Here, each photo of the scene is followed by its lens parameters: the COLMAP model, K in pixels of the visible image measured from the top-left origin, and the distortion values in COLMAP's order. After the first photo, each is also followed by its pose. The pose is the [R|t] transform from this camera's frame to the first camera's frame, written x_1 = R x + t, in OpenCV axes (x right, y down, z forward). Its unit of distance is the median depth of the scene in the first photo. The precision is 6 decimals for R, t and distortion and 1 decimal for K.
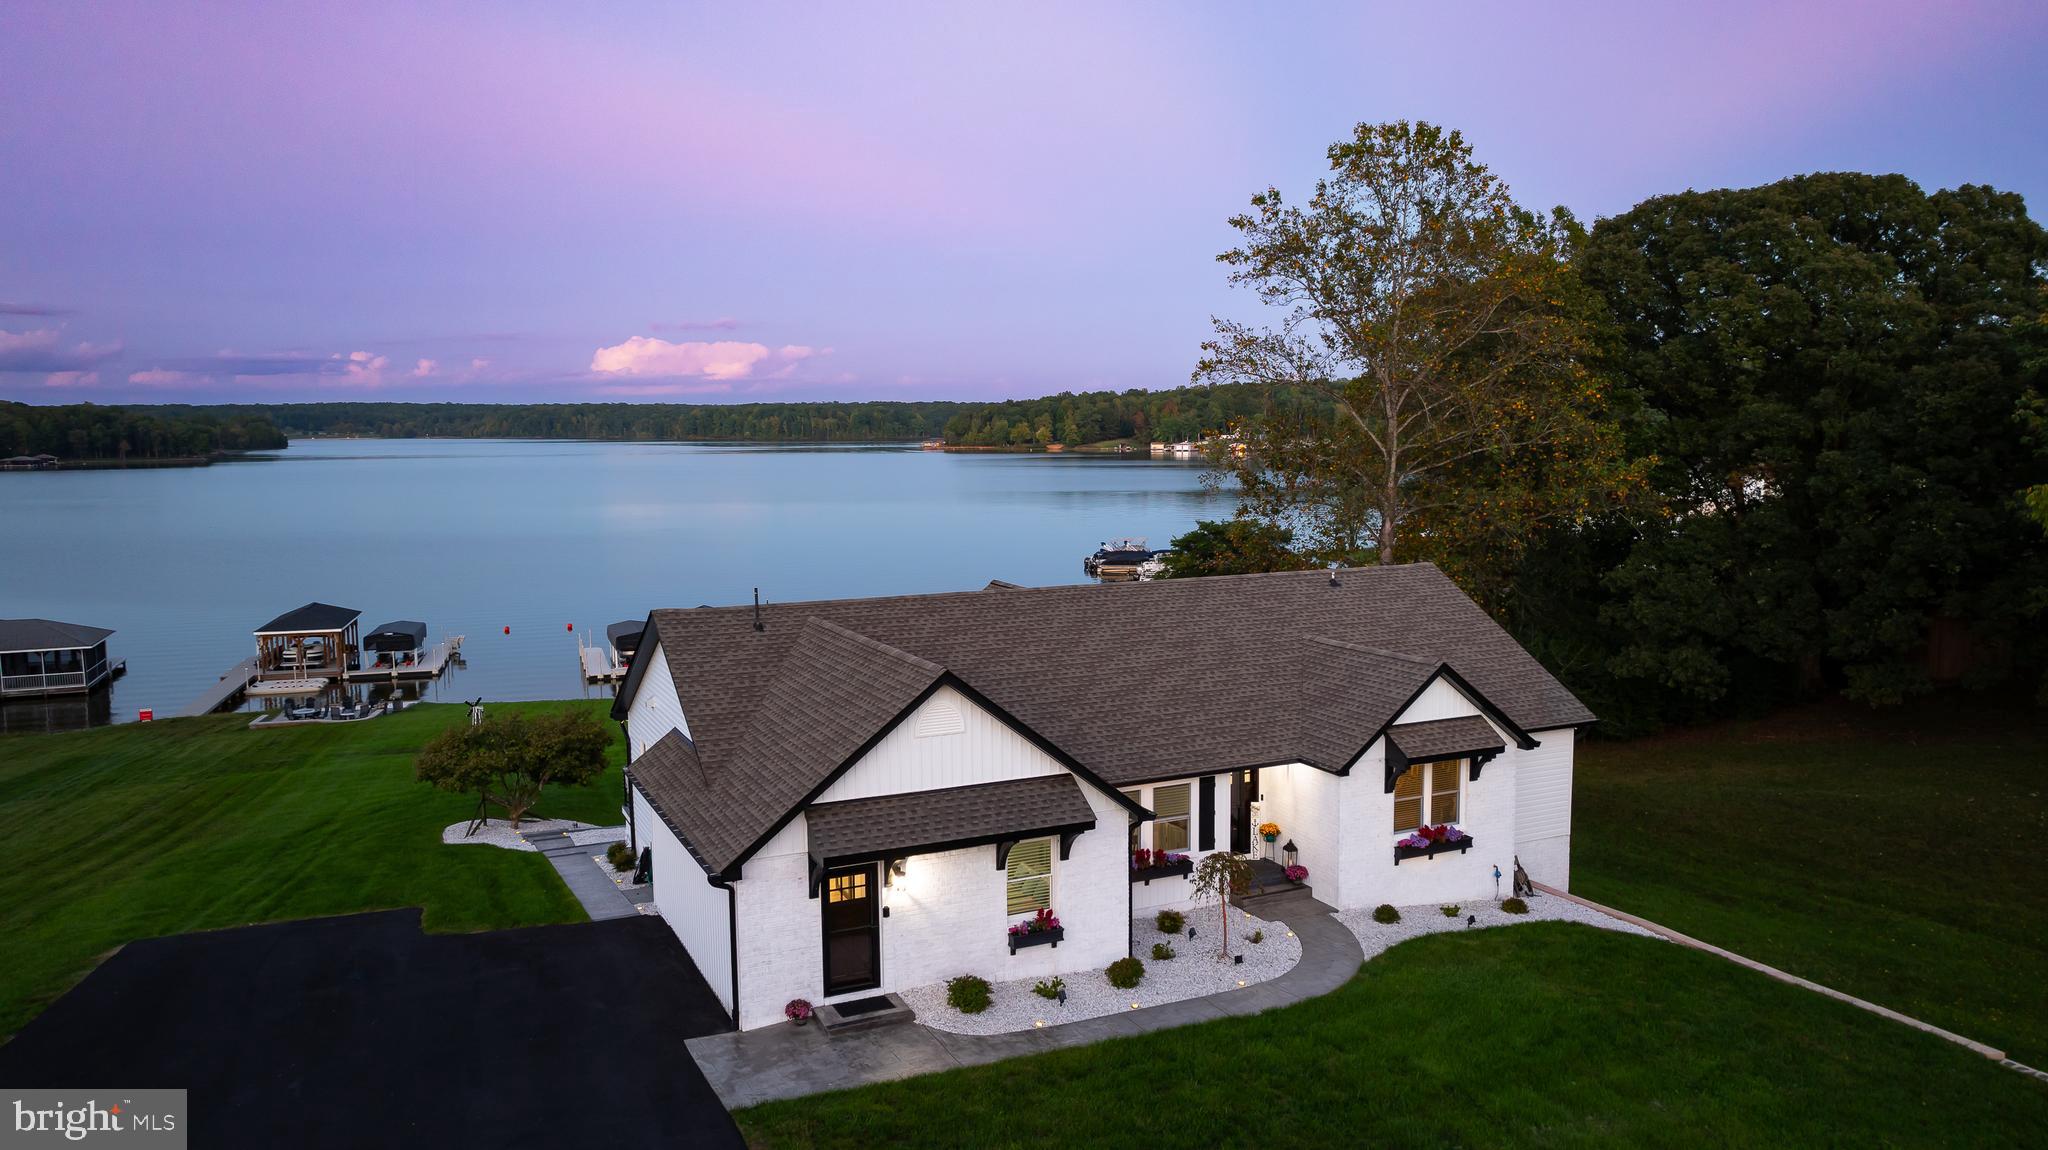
lens RADIAL K [[1439.9, 0, 1039.6], [0, 1439.9, 585.0], [0, 0, 1]] dist [-0.018884, 0.008177]
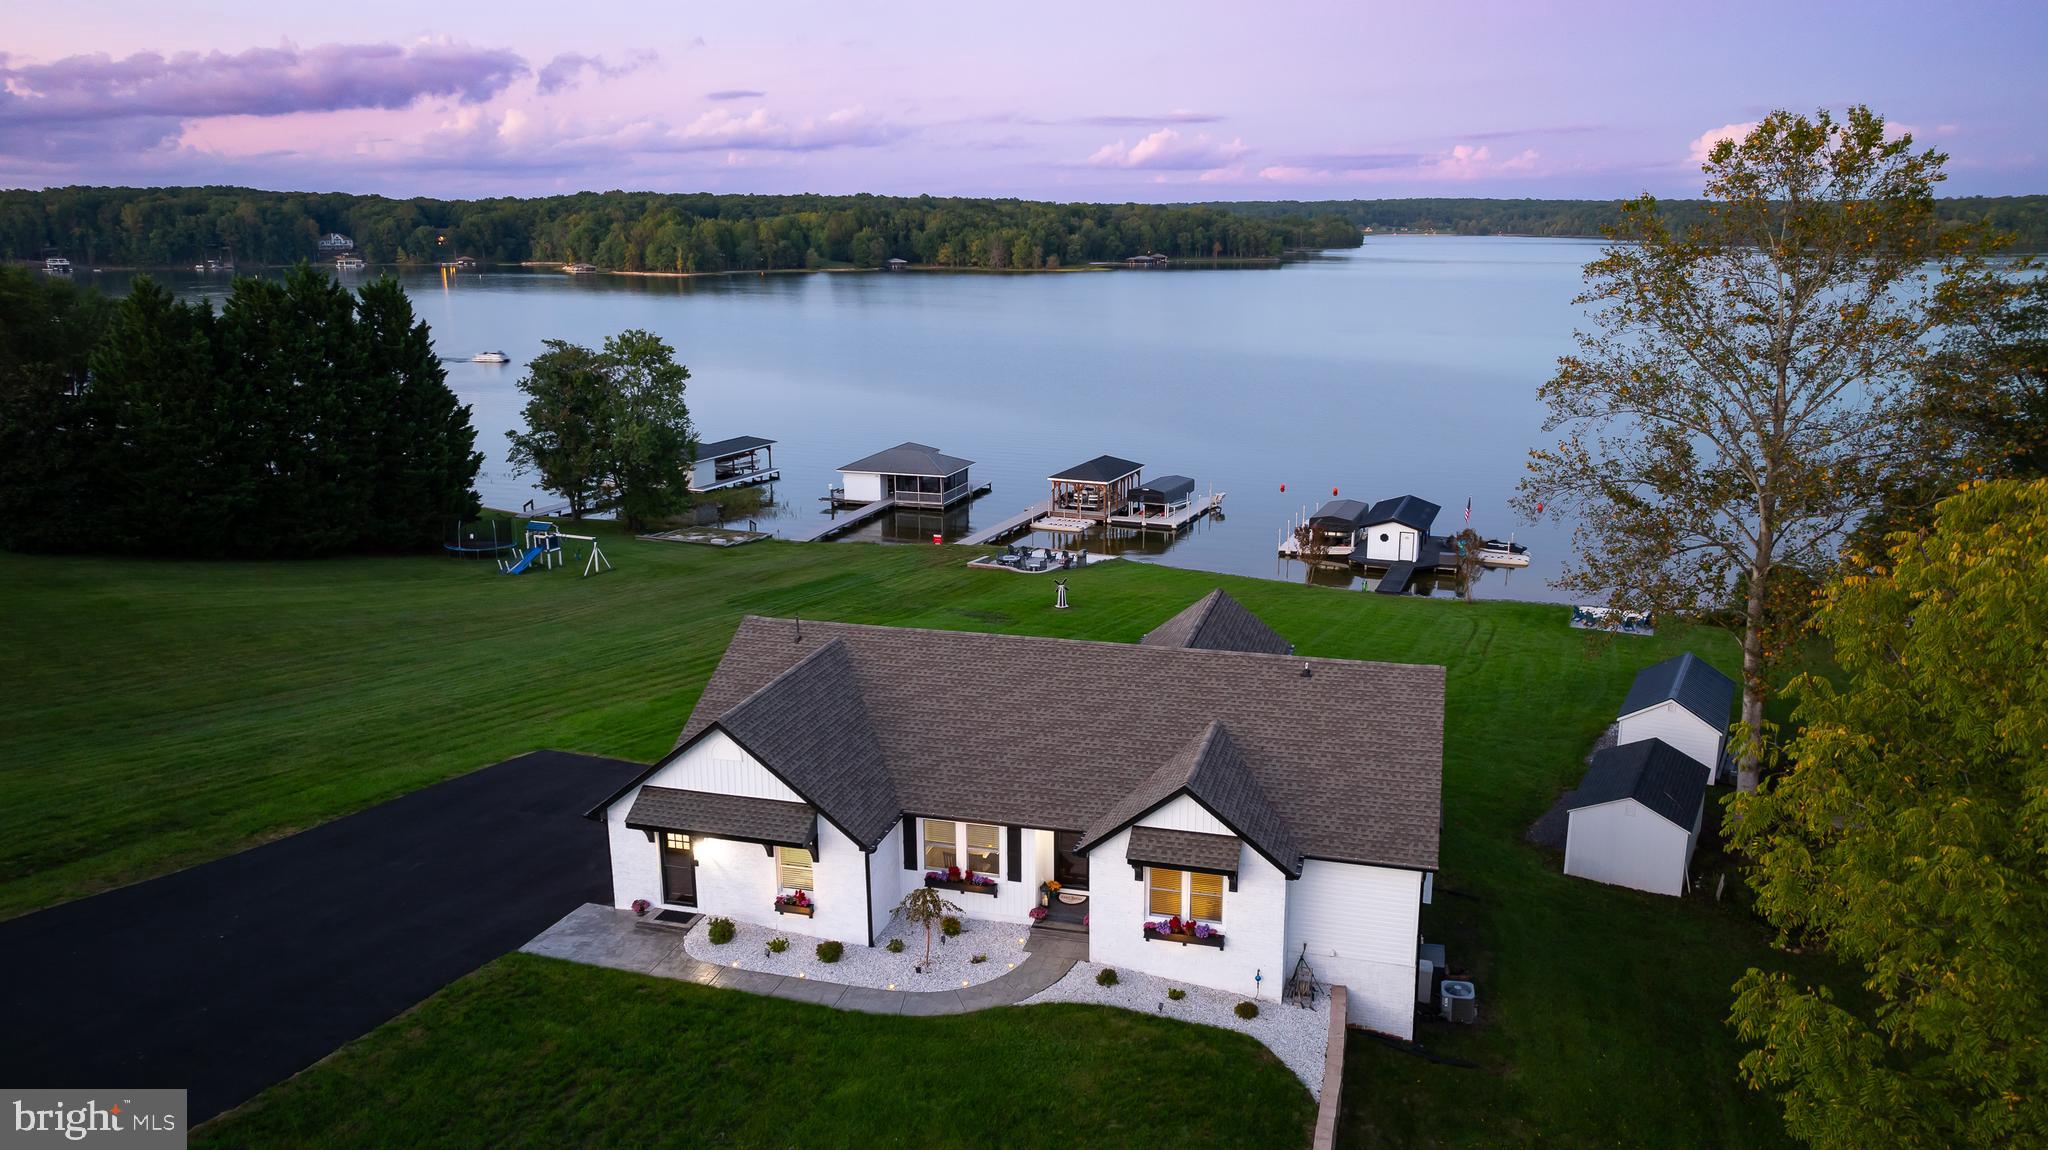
lens RADIAL K [[1439.9, 0, 1039.6], [0, 1439.9, 585.0], [0, 0, 1]] dist [-0.018884, 0.008177]
pose [[0.756811, 0.164827, -0.632510, 0.760739], [-0.075401, 0.983238, 0.166004, -0.240874], [0.649270, -0.077942, 0.756553, 0.071927]]
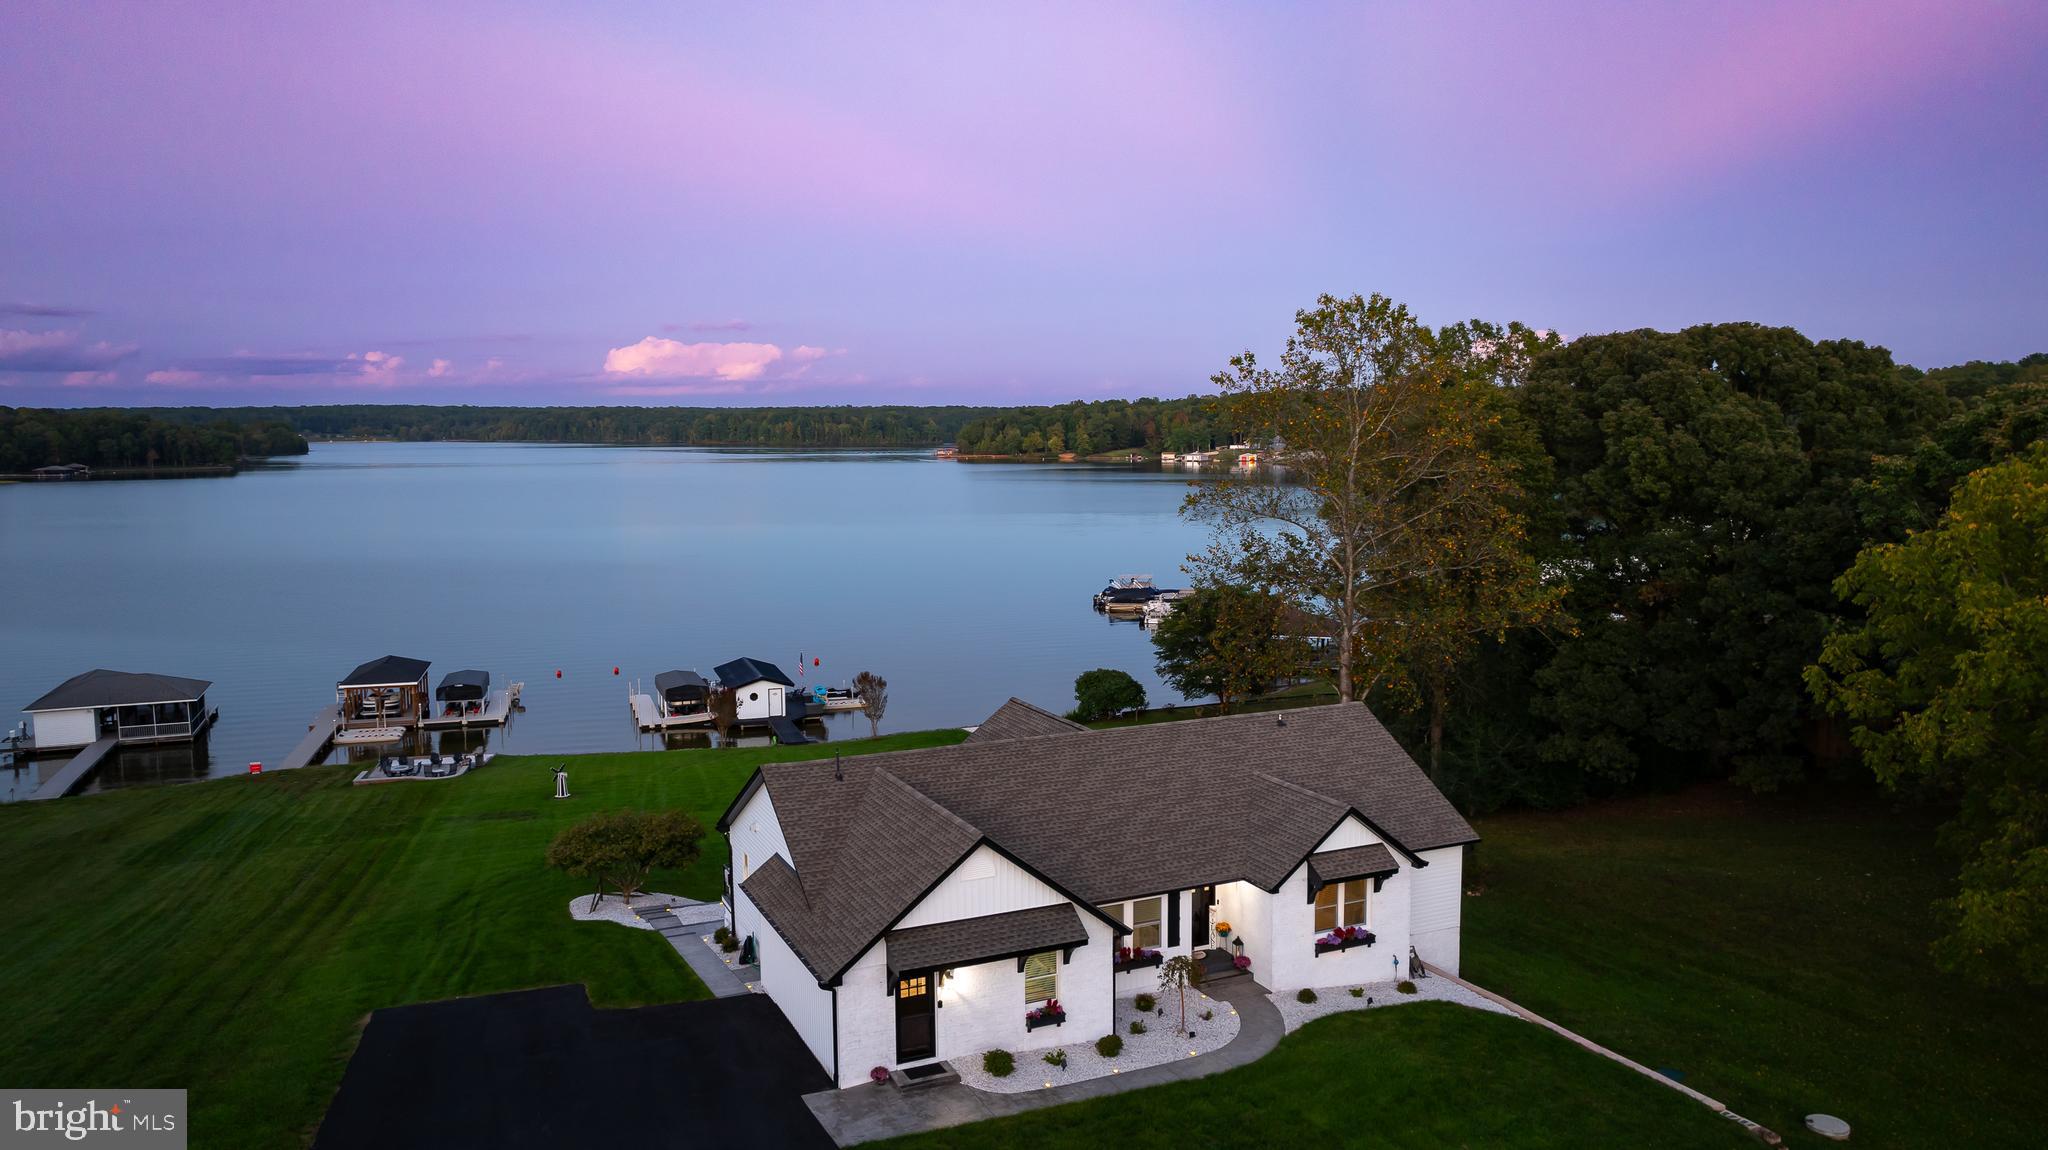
lens RADIAL K [[1439.9, 0, 1039.6], [0, 1439.9, 585.0], [0, 0, 1]] dist [-0.018884, 0.008177]
pose [[0.999962, 0.002765, -0.008224, 0.001343], [-0.002771, 0.999996, -0.000788, -0.129575], [0.008221, 0.000810, 0.999966, -0.291924]]
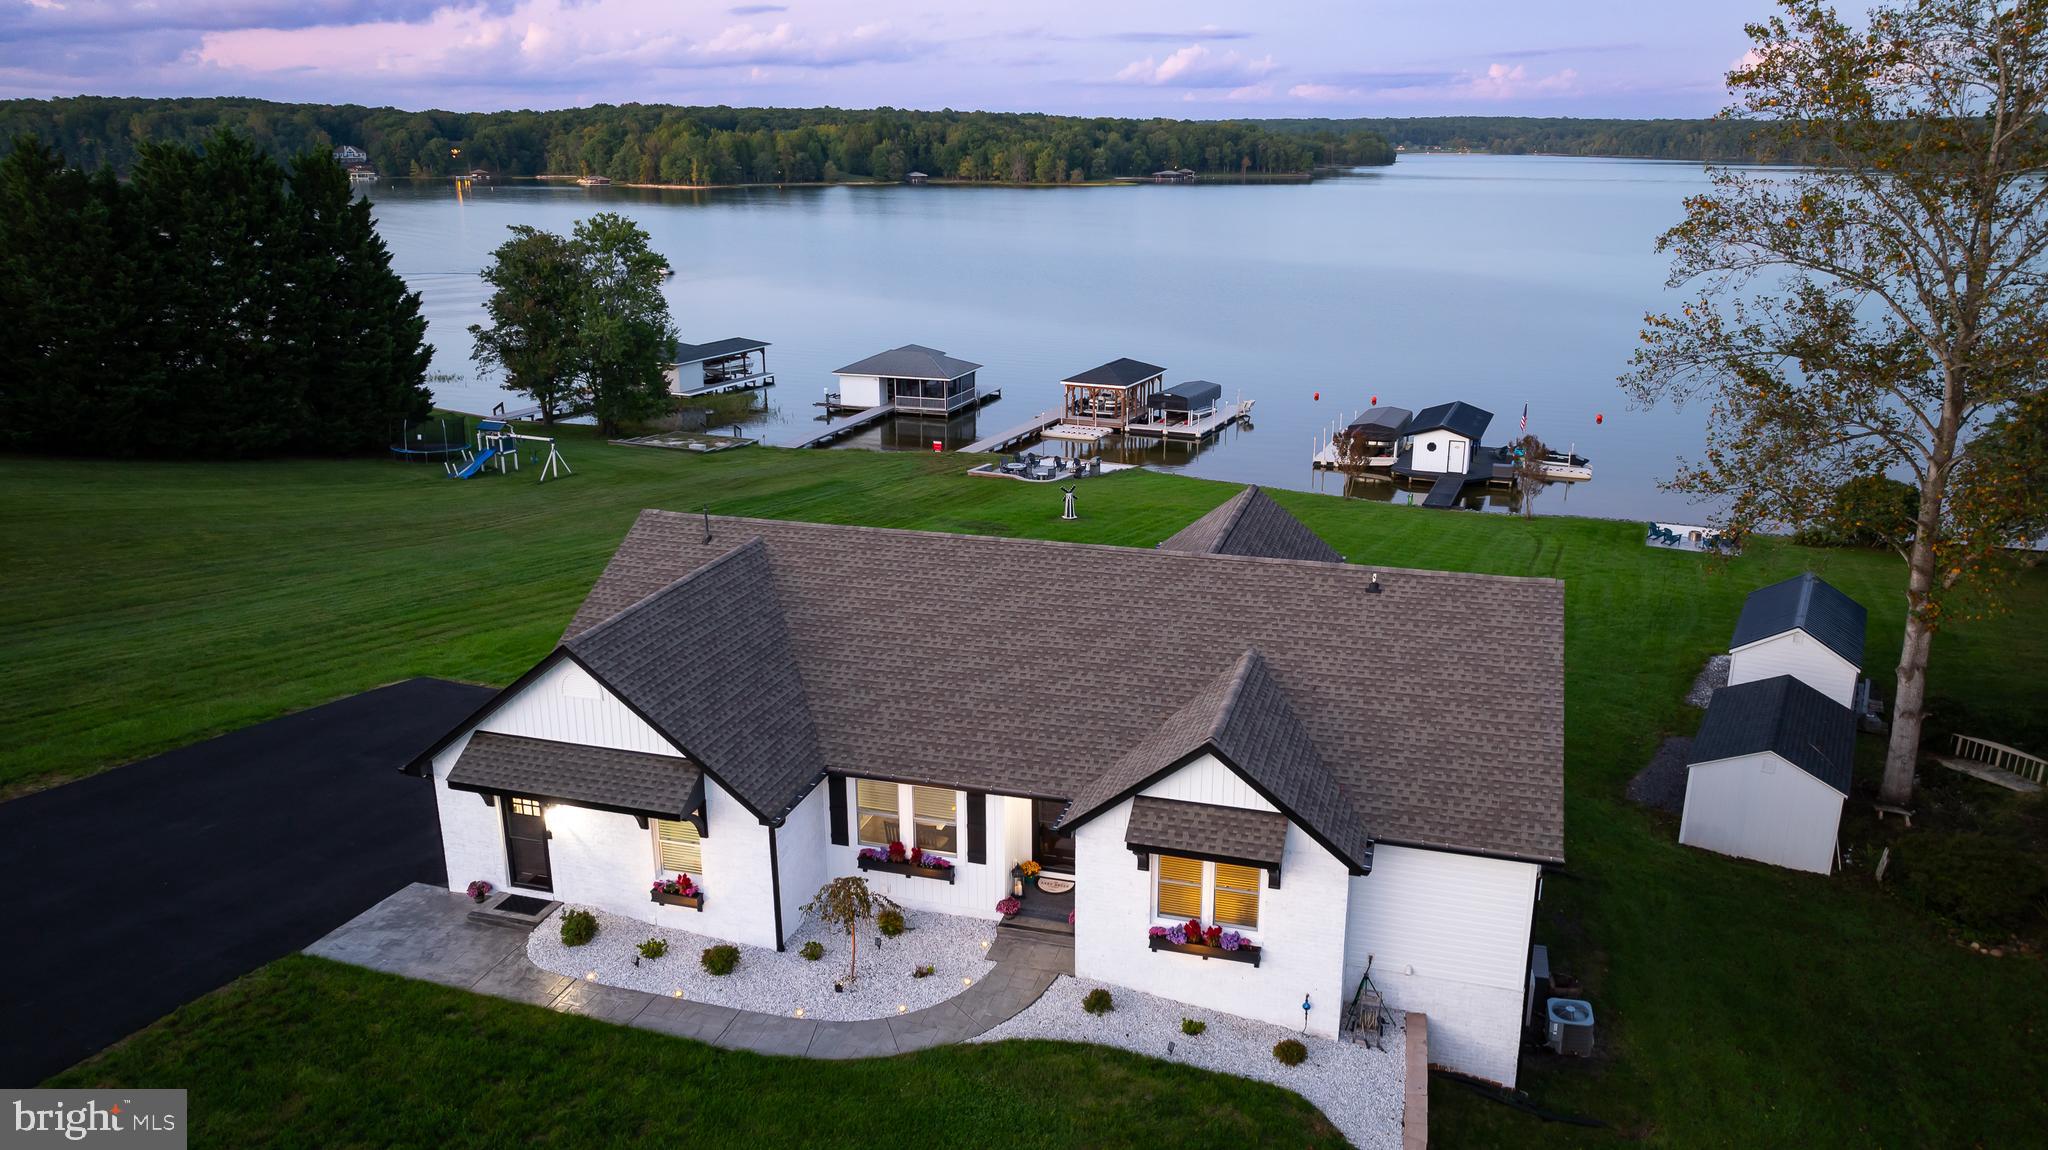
lens RADIAL K [[1439.9, 0, 1039.6], [0, 1439.9, 585.0], [0, 0, 1]] dist [-0.018884, 0.008177]
pose [[0.745476, 0.203924, -0.634571, 0.603676], [-0.080056, 0.972550, 0.218488, -0.170544], [0.661707, -0.112076, 0.741338, 0.304978]]
